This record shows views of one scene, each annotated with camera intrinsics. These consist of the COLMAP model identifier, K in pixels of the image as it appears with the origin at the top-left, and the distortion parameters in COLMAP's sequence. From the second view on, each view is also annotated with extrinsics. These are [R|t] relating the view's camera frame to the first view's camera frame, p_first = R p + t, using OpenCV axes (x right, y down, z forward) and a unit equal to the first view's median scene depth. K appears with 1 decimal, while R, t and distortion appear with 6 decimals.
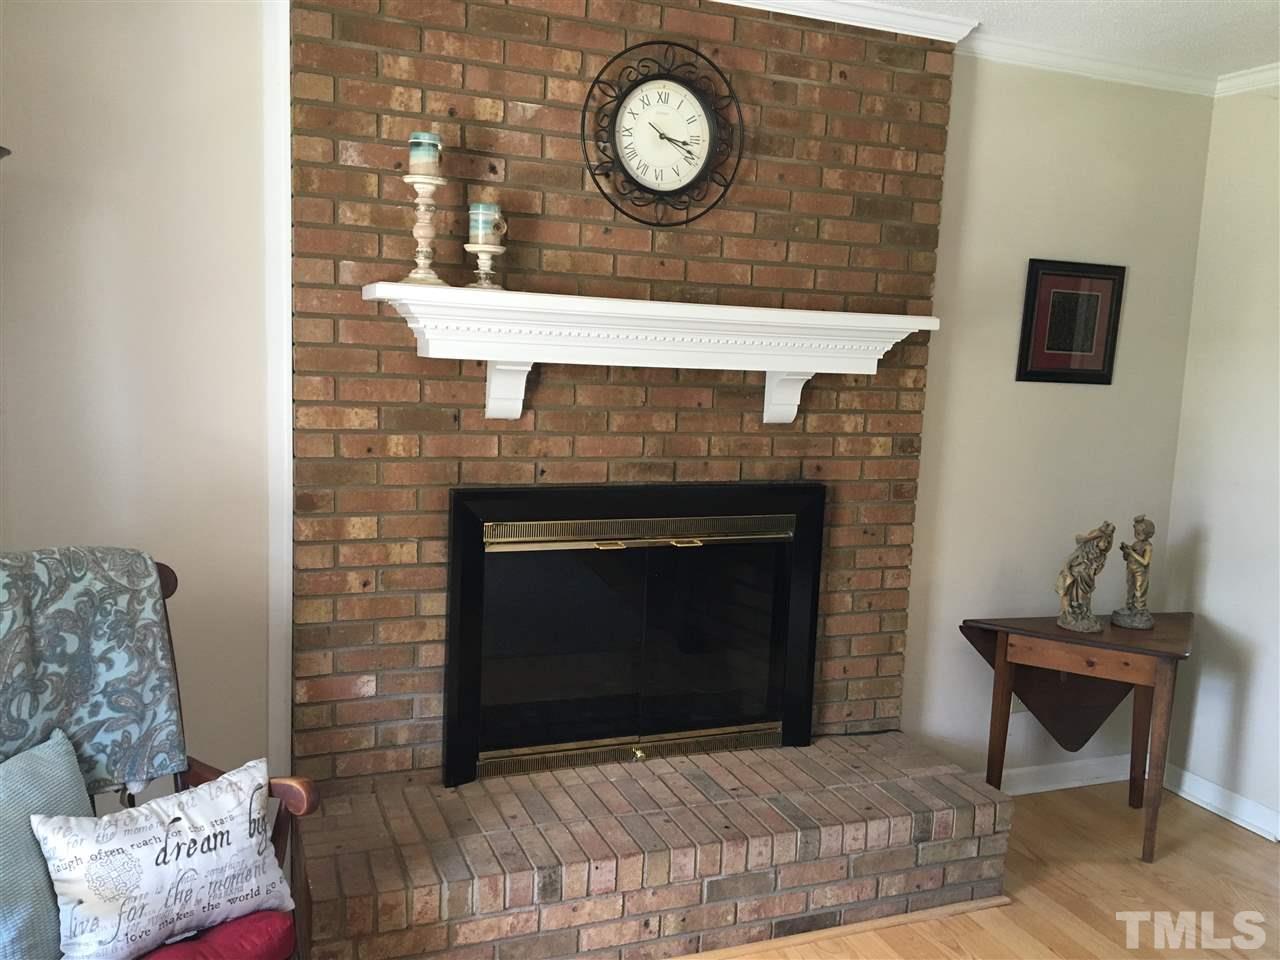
lens RADIAL K [[1074.0, 0, 632.9], [0, 1074.0, 478.9], [0, 0, 1]] dist [0.039732, -0.060490]
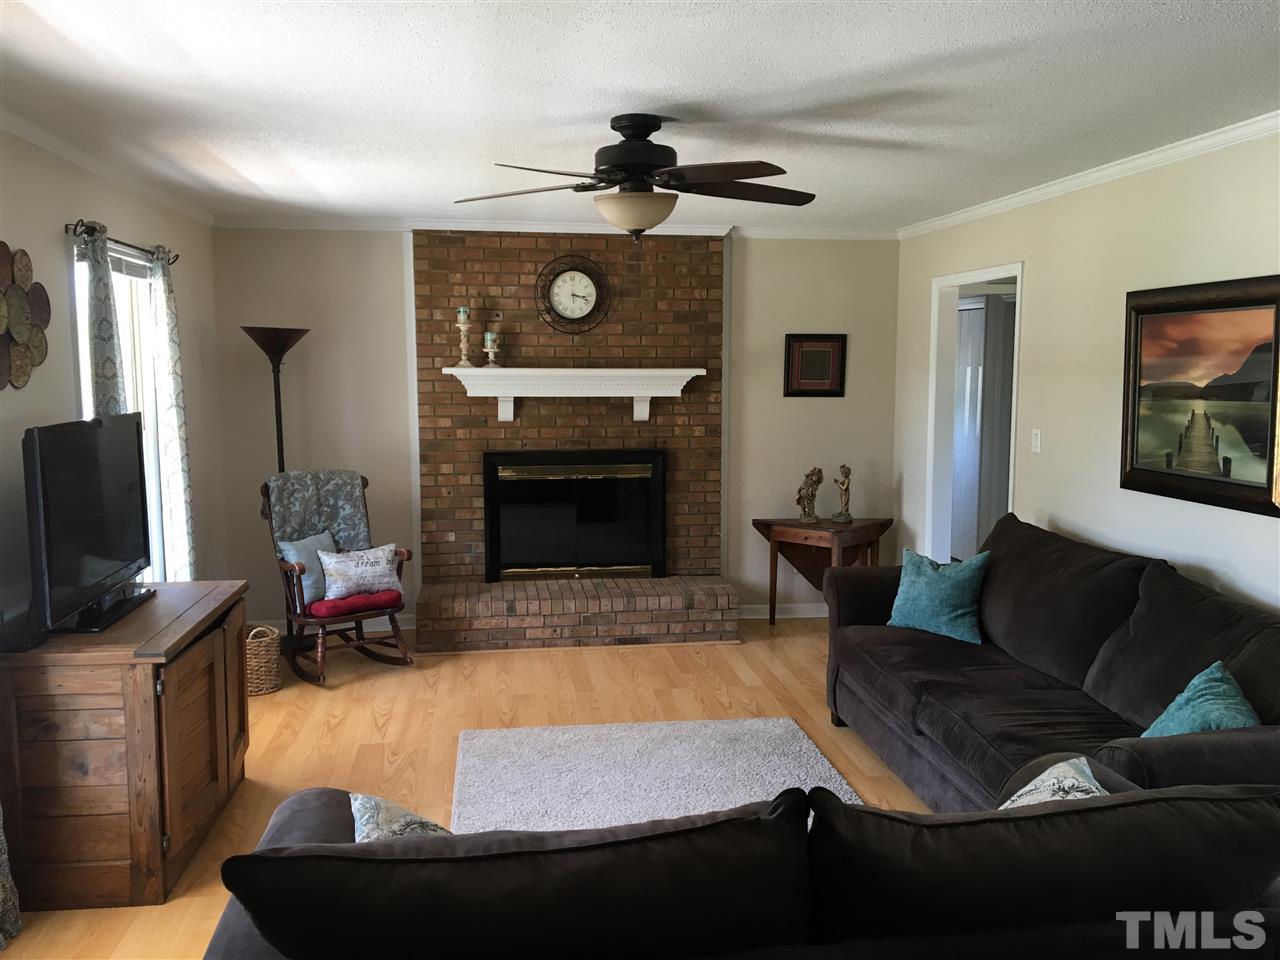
lens RADIAL K [[1074.0, 0, 644.8], [0, 1074.0, 483.1], [0, 0, 1]] dist [0.039732, -0.060490]
pose [[0.971217, -0.016545, -0.237620, 0.713273], [0.011165, 0.999650, -0.023969, 0.134622], [0.237933, 0.020626, 0.971062, -1.163491]]
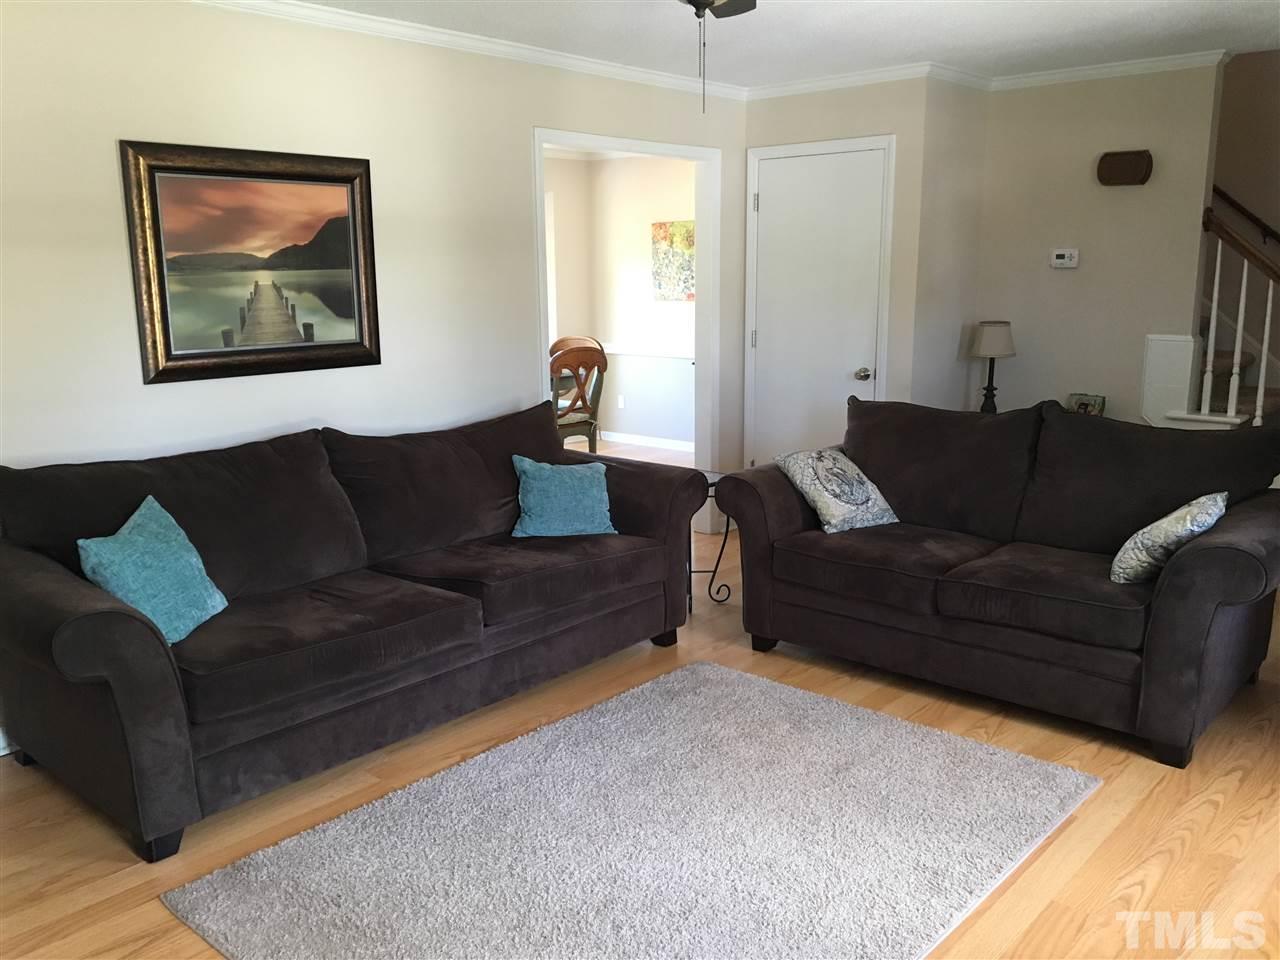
lens RADIAL K [[1074.0, 0, 640.0], [0, 1074.0, 480.3], [0, 0, 1]] dist [0.039732, -0.060490]
pose [[-0.462406, -0.212587, 0.860806, -0.505895], [0.097236, 0.952819, 0.287544, -0.115584], [-0.881320, 0.216663, -0.419918, 0.740724]]
